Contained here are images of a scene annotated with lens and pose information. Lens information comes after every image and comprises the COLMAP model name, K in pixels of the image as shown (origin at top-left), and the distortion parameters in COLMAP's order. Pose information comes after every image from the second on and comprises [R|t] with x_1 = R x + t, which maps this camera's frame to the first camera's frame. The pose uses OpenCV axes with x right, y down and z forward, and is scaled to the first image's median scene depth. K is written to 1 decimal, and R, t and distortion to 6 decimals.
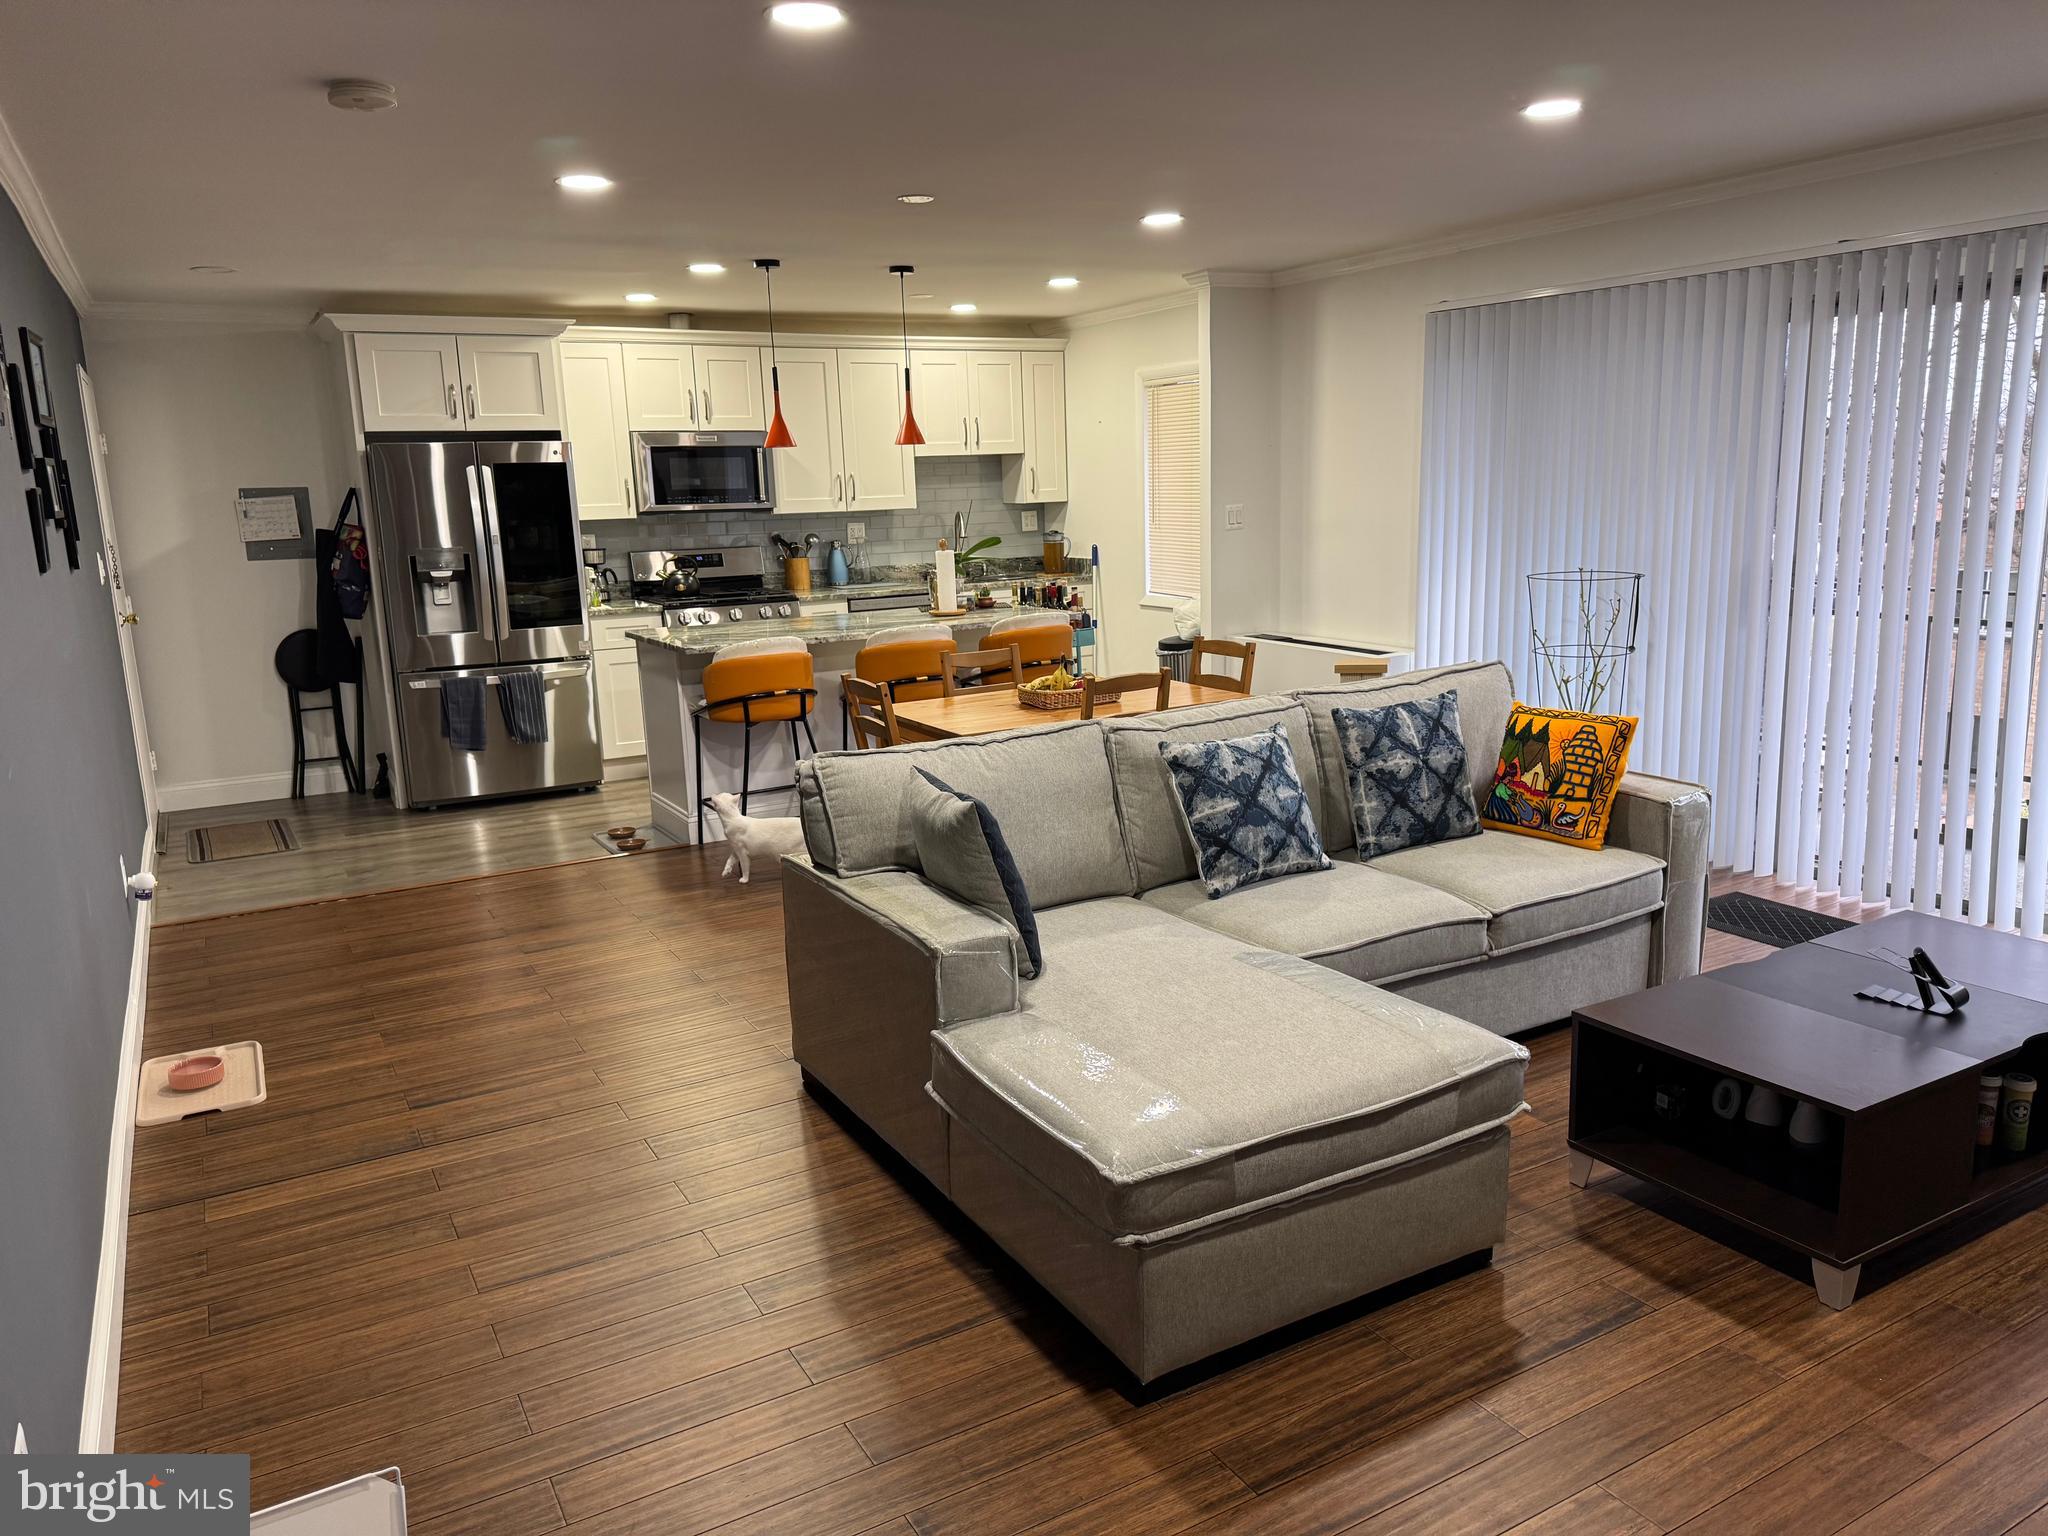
lens RADIAL K [[1430.6, 0, 1026.1], [0, 1430.6, 774.0], [0, 0, 1]] dist [0.131480, -0.220121]
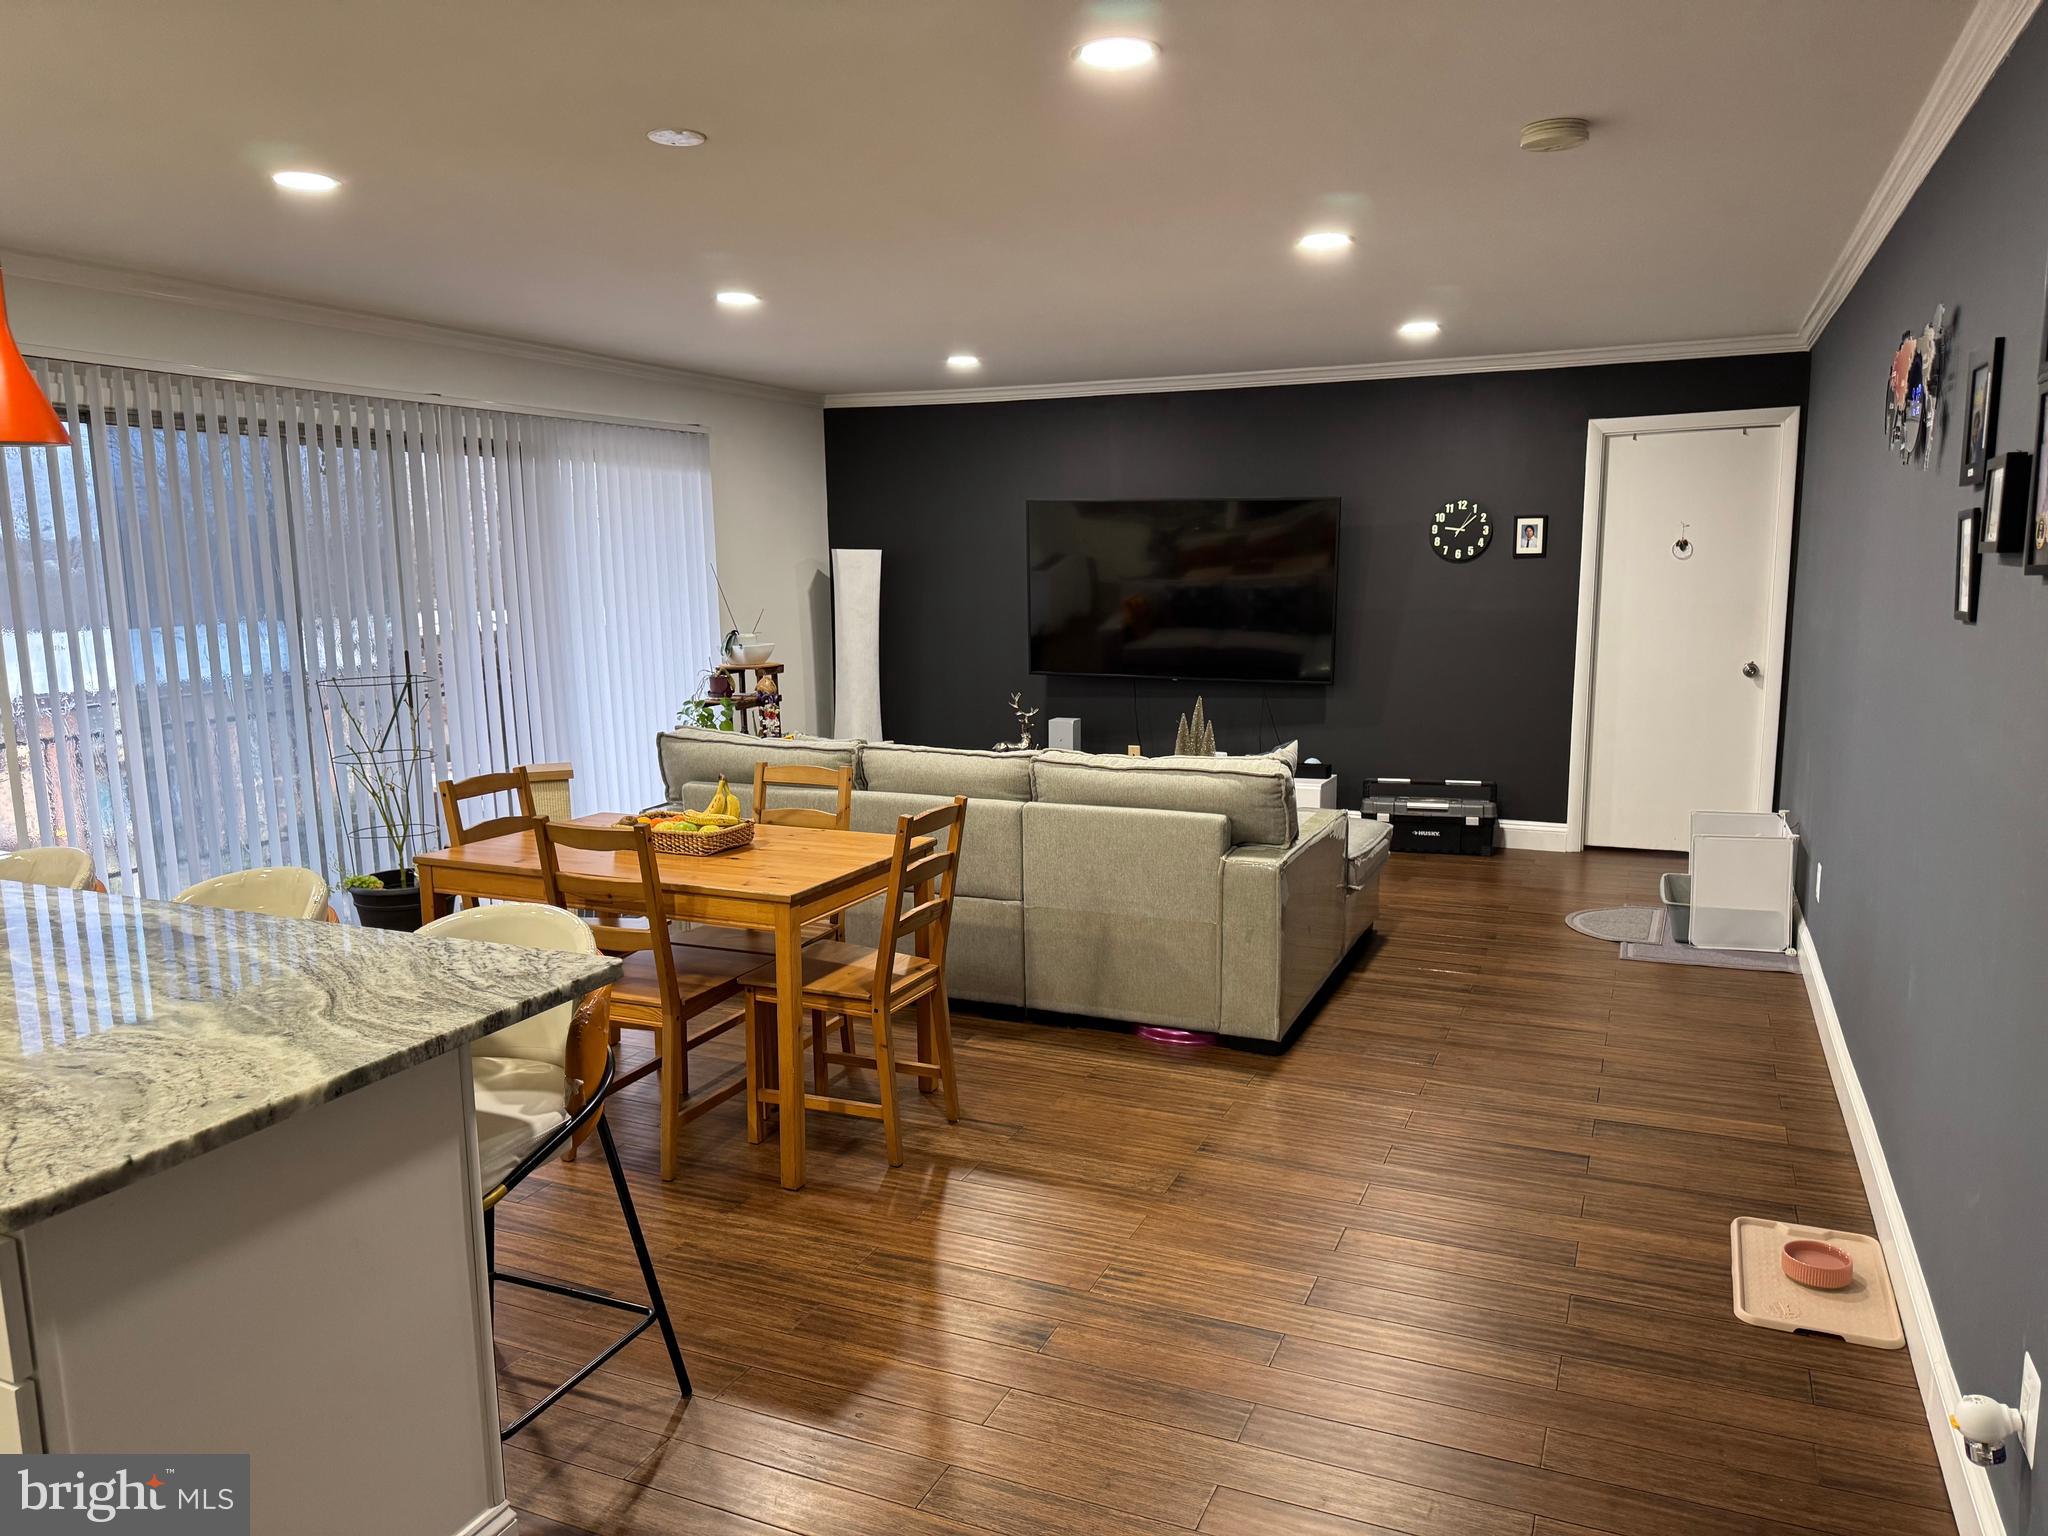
lens RADIAL K [[1437.8, 0, 1018.3], [0, 1437.8, 781.5], [0, 0, 1]] dist [0.037559, -0.003064]
pose [[-0.588640, -0.084510, 0.803966, -0.530018], [0.197990, 0.949160, 0.244735, -0.180663], [-0.783775, 0.303238, -0.541981, 0.964301]]
